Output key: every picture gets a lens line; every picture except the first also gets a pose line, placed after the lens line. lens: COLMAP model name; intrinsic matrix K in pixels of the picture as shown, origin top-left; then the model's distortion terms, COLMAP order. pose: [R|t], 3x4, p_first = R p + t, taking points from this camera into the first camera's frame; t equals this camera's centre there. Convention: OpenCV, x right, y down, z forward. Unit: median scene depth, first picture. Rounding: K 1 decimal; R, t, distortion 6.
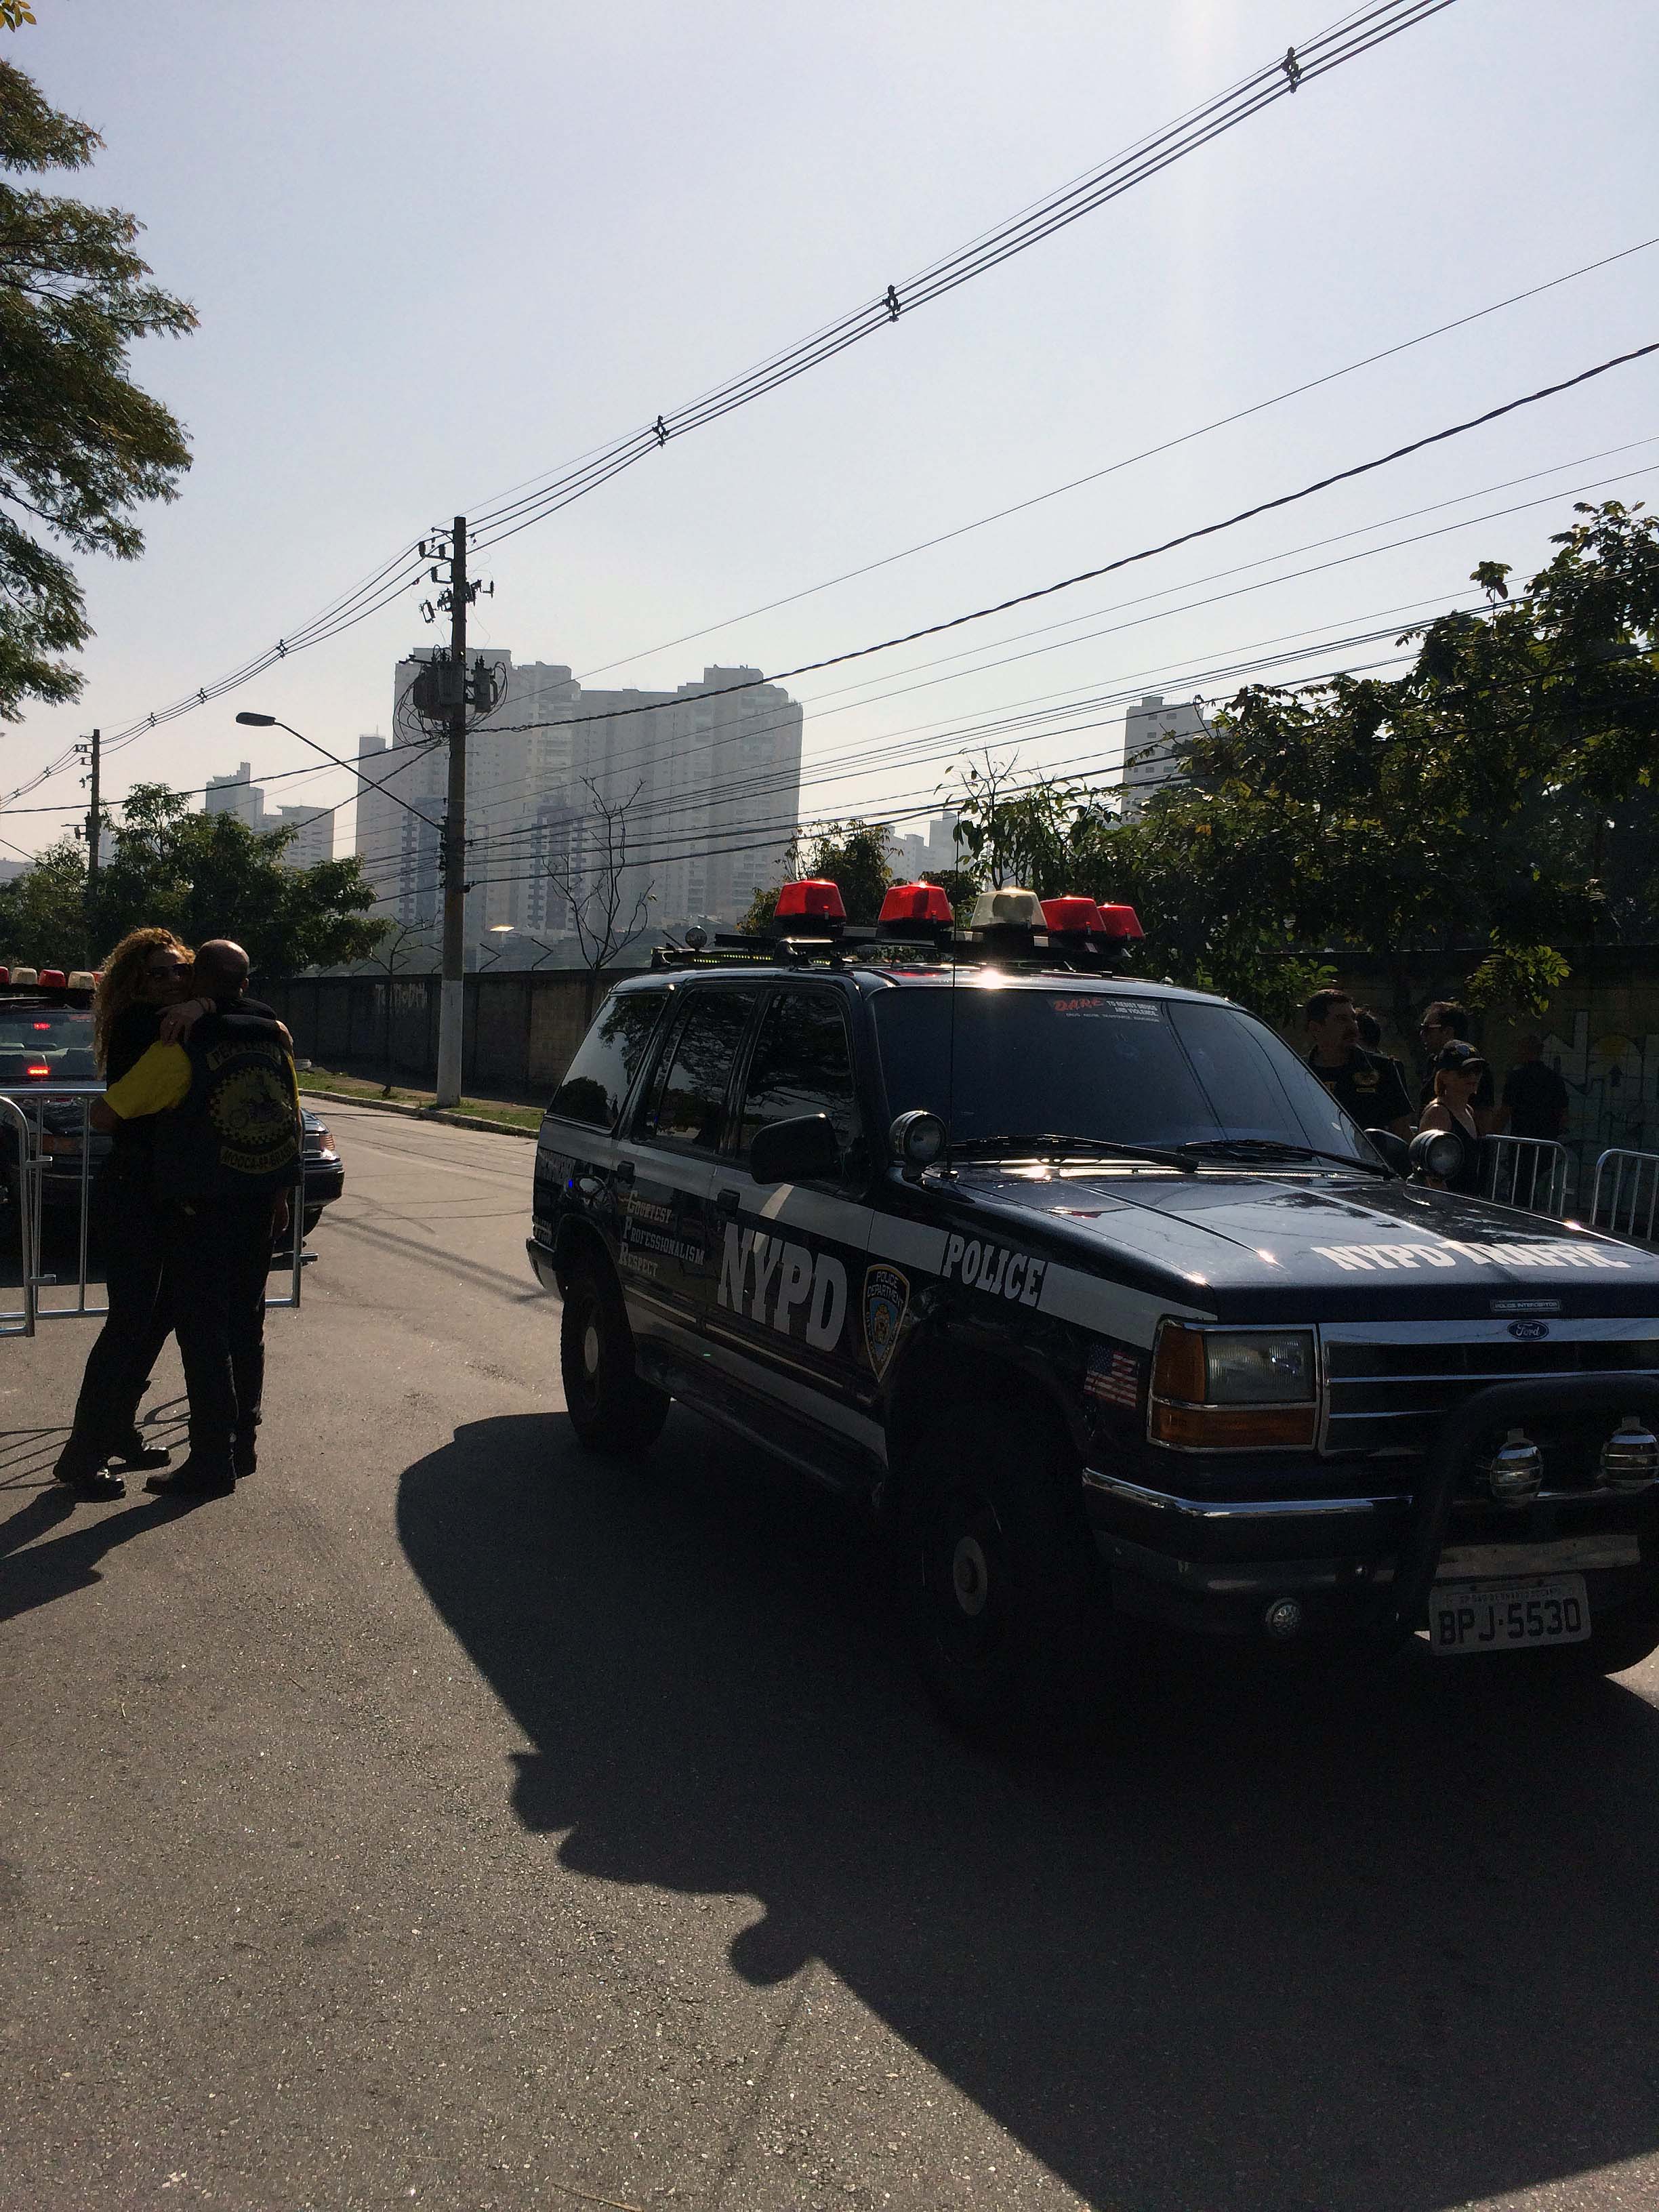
lens RADIAL K [[1894.3, 0, 828.6], [0, 1894.3, 1166.8], [0, 0, 1]] dist [0.063868, -0.059456]
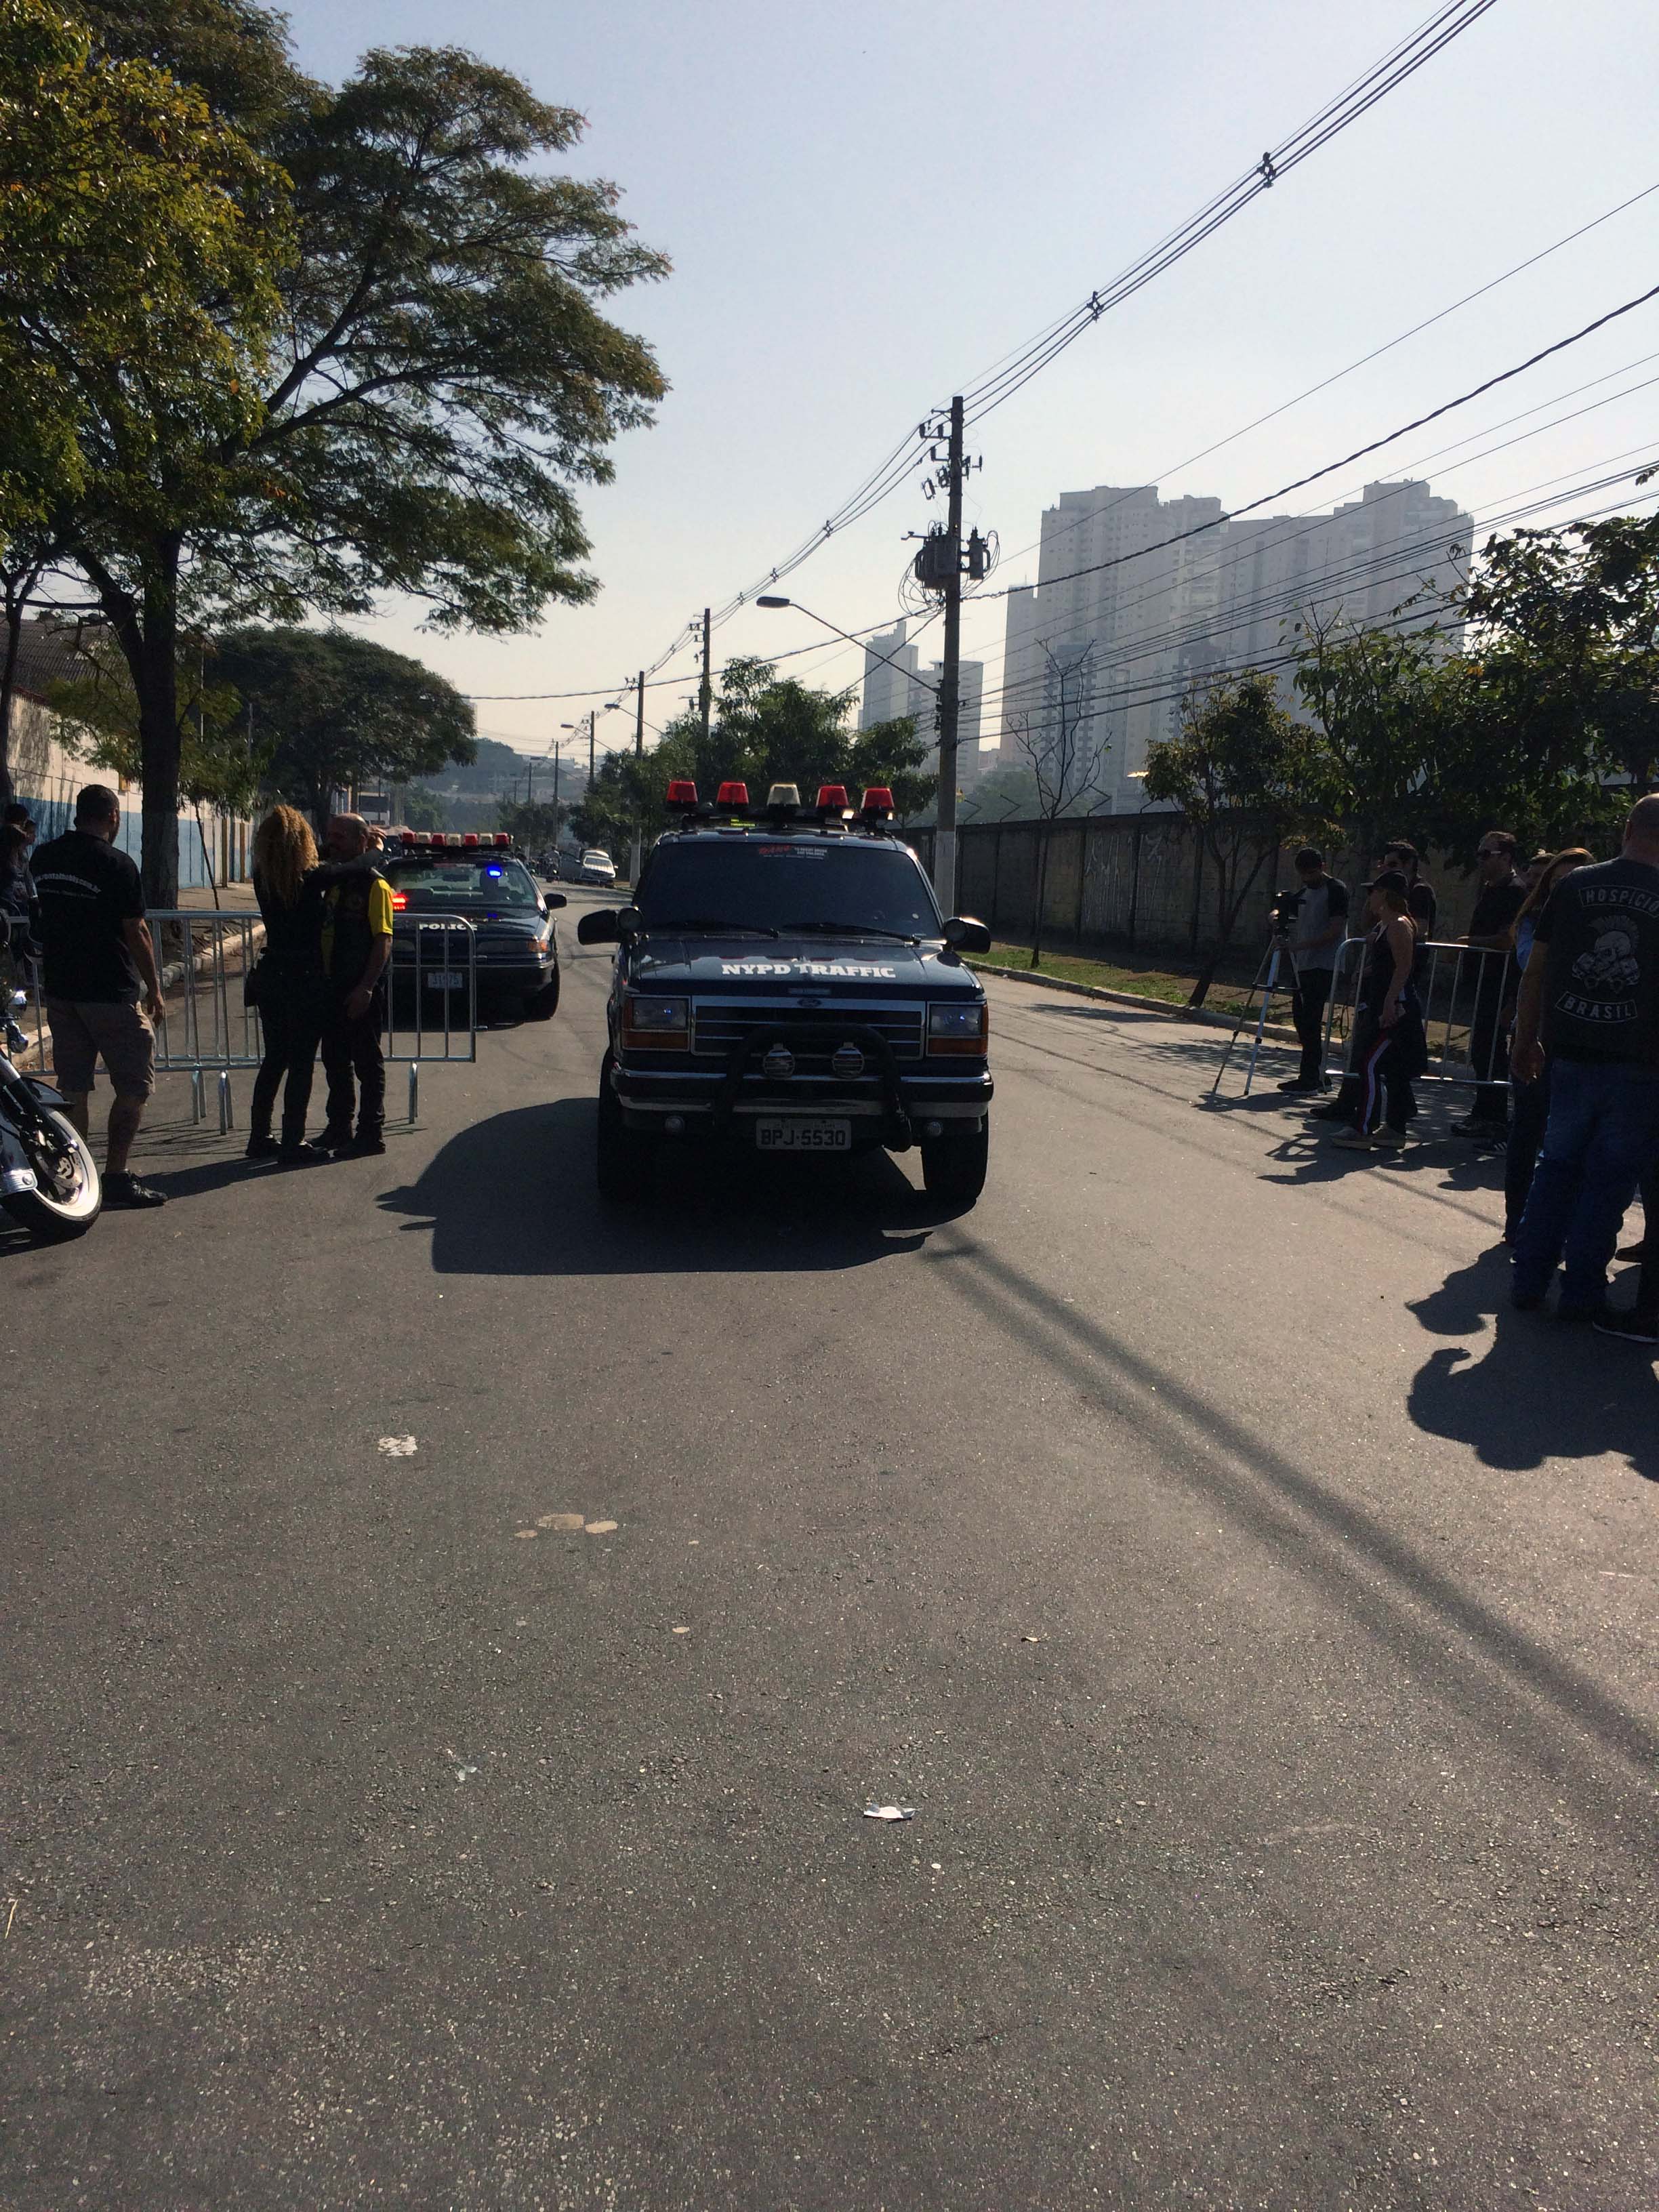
lens RADIAL K [[1890.6, 0, 829.5], [0, 1890.6, 1106.0], [0, 0, 1]] dist [0.093261, -0.006737]
pose [[0.946304, 0.026481, -0.322193, 0.097794], [-0.010906, 0.998687, 0.050050, 0.006338], [0.323095, -0.043849, 0.945350, -0.062675]]
